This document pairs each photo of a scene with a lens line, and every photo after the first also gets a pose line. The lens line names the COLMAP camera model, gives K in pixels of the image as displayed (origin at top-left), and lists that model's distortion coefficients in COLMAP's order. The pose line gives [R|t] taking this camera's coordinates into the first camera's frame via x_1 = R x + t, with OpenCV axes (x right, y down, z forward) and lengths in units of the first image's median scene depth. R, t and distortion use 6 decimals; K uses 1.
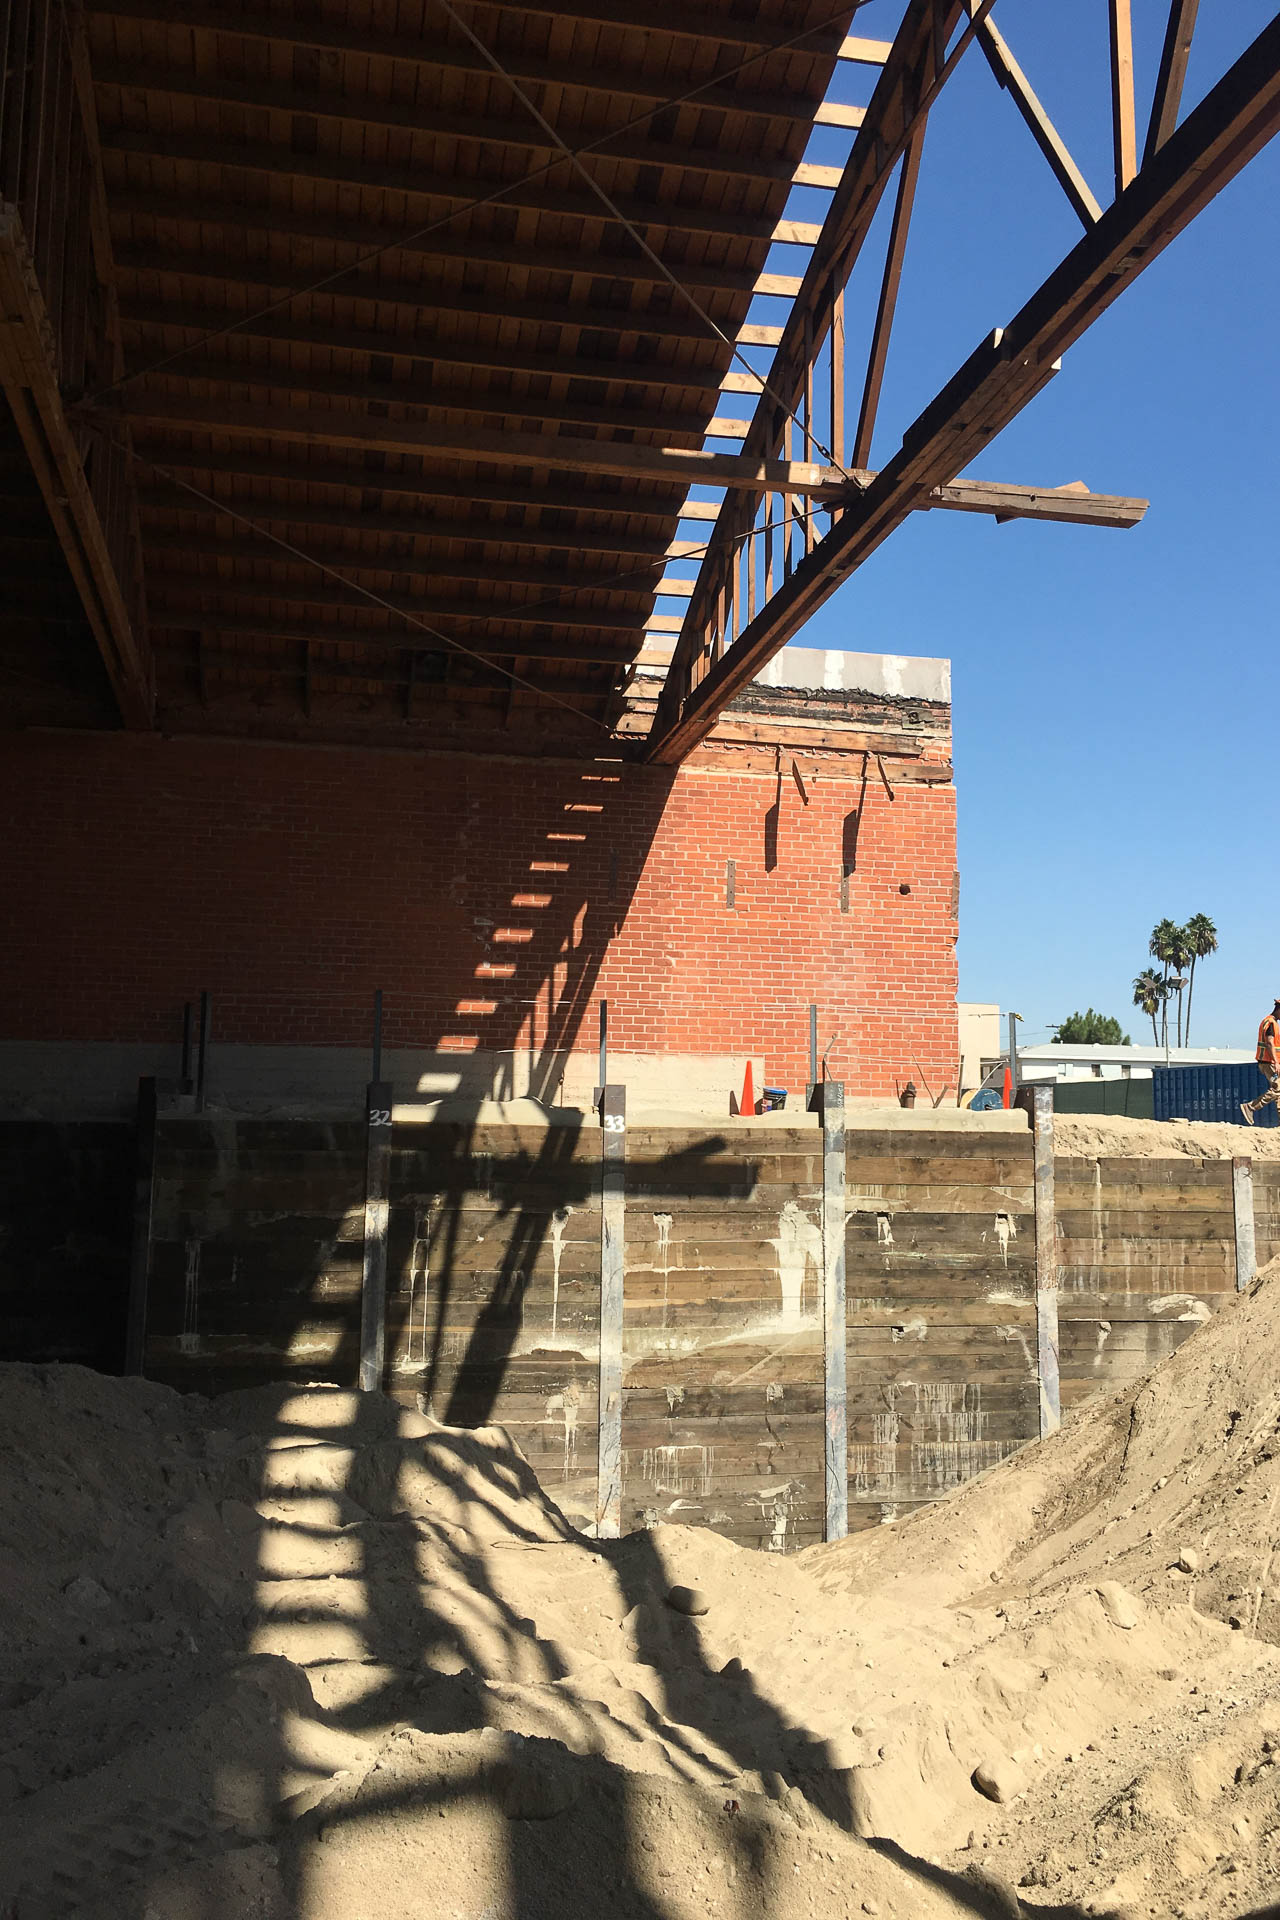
lens RADIAL K [[1644.7, 0, 644.4], [0, 1644.7, 958.7], [0, 0, 1]] dist [0.033586, -0.023656]
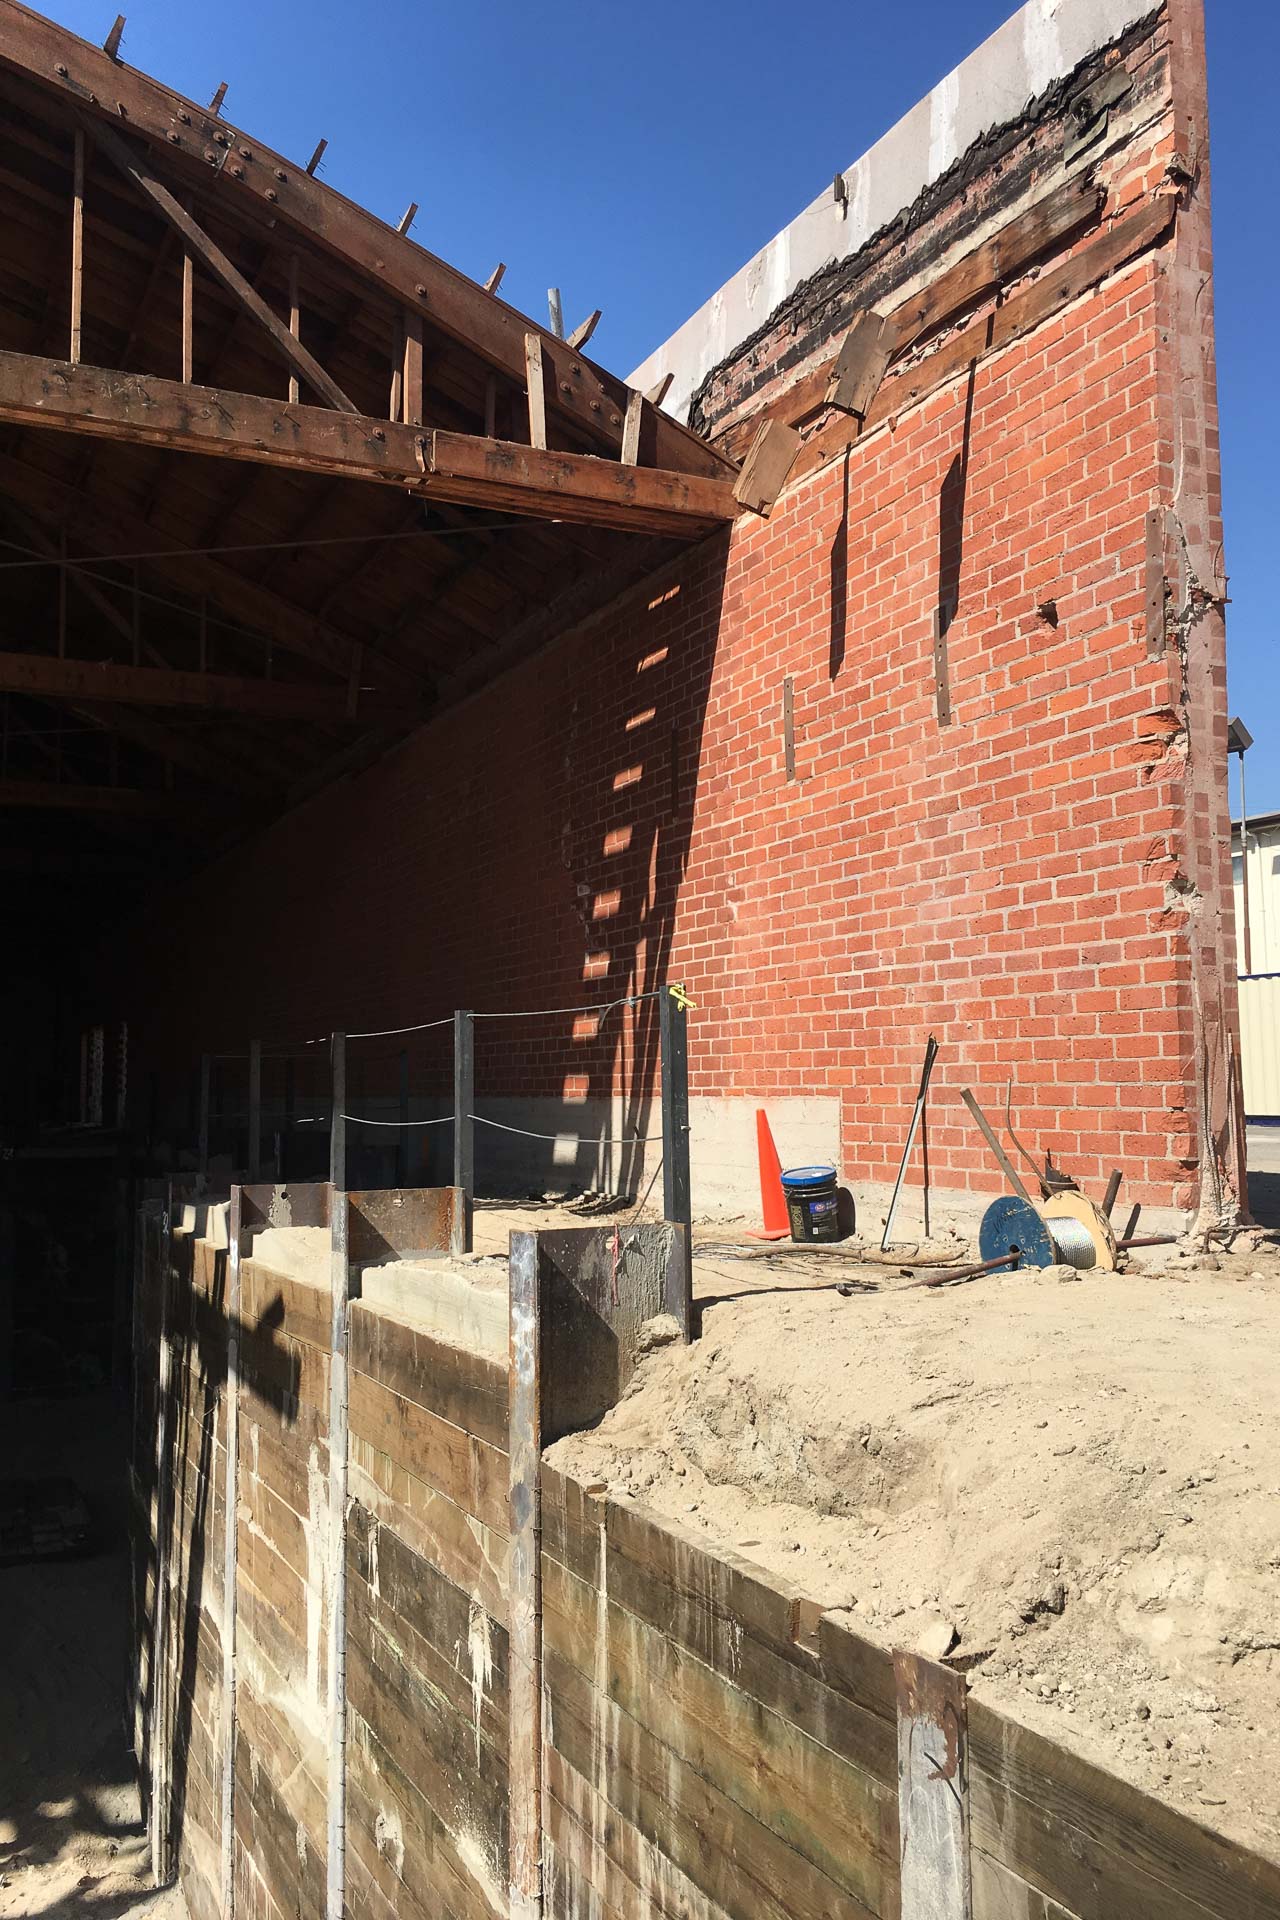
lens RADIAL K [[1644.7, 0, 640.6], [0, 1644.7, 960.1], [0, 0, 1]] dist [0.033586, -0.023656]
pose [[0.218424, -0.088907, -0.971796, 0.489253], [0.132950, 0.989267, -0.060624, 0.042567], [0.966755, -0.115959, 0.227900, 0.837414]]
